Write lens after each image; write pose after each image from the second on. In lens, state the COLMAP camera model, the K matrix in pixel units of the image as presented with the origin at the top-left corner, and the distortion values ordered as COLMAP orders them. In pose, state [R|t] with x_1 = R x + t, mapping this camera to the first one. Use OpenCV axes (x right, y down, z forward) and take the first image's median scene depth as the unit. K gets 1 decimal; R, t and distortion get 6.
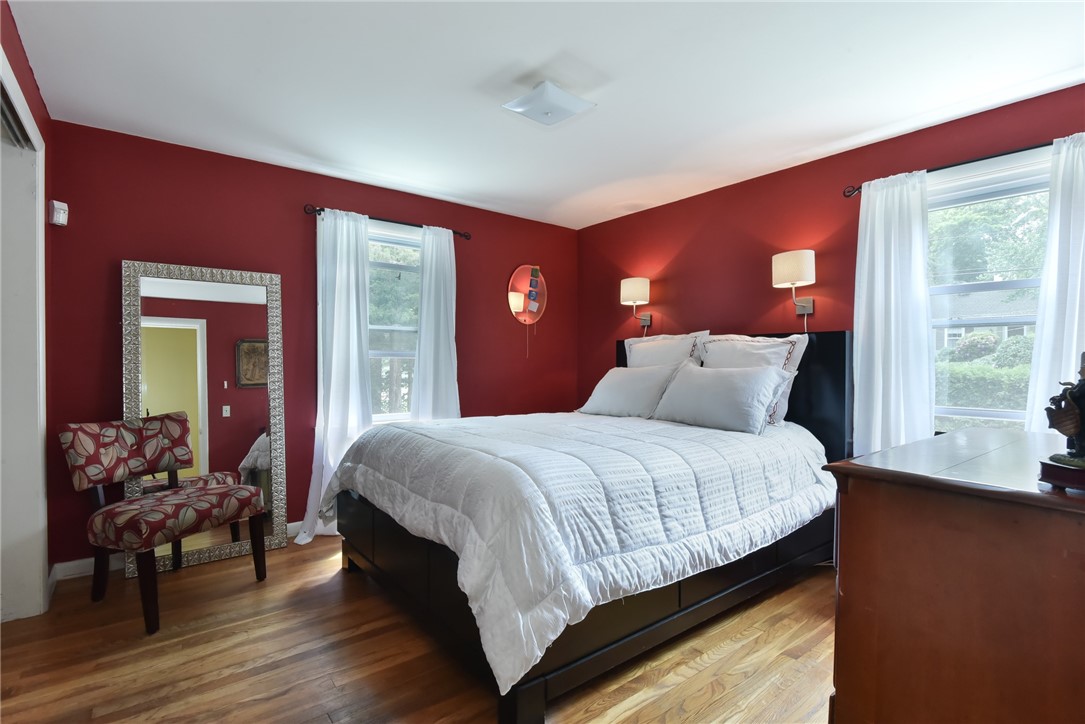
lens RADIAL K [[535.3, 0, 542.5], [0, 535.3, 362.0], [0, 0, 1]] dist [0.001477, 0.000136]
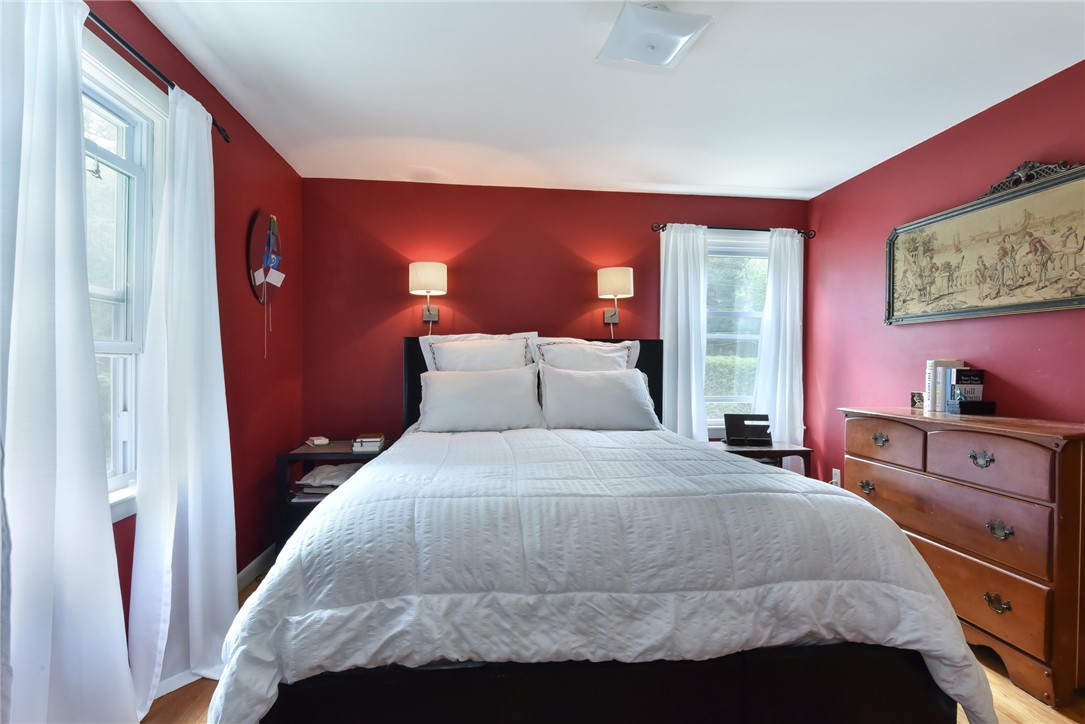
lens RADIAL K [[510.8, 0, 546.6], [0, 510.8, 366.6], [0, 0, 1]] dist [-0.013356, -0.000298]
pose [[0.514924, 0.003705, 0.857228, -0.470468], [0.000242, 0.999990, -0.004467, 0.007161], [-0.857236, 0.002508, 0.514918, 0.516666]]
